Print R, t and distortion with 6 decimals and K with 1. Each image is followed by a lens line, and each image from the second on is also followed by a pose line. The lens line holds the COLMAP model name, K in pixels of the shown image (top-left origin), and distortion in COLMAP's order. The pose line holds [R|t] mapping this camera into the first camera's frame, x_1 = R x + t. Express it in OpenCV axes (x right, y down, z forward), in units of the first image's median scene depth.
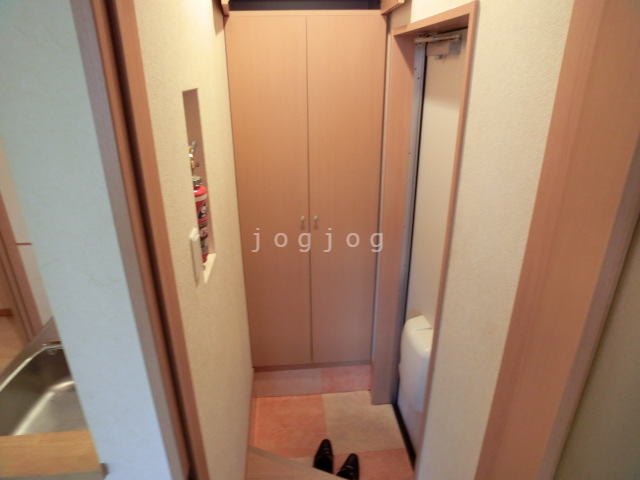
lens RADIAL K [[410.5, 0, 314.4], [0, 410.5, 237.0], [0, 0, 1]] dist [-0.004538, 0.001106]
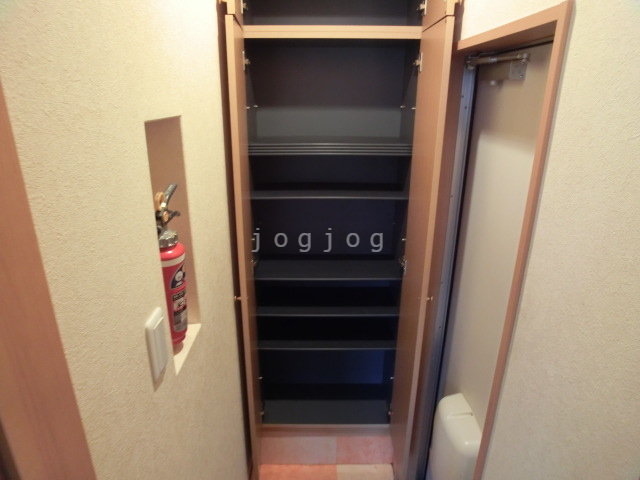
lens RADIAL K [[410.5, 0, 324.9], [0, 410.5, 242.7], [0, 0, 1]] dist [-0.004538, 0.001106]
pose [[0.998502, 0.036827, -0.040456, 0.024239], [-0.038319, 0.998589, -0.036756, -0.108547], [0.039045, 0.038251, 0.998505, 0.256725]]
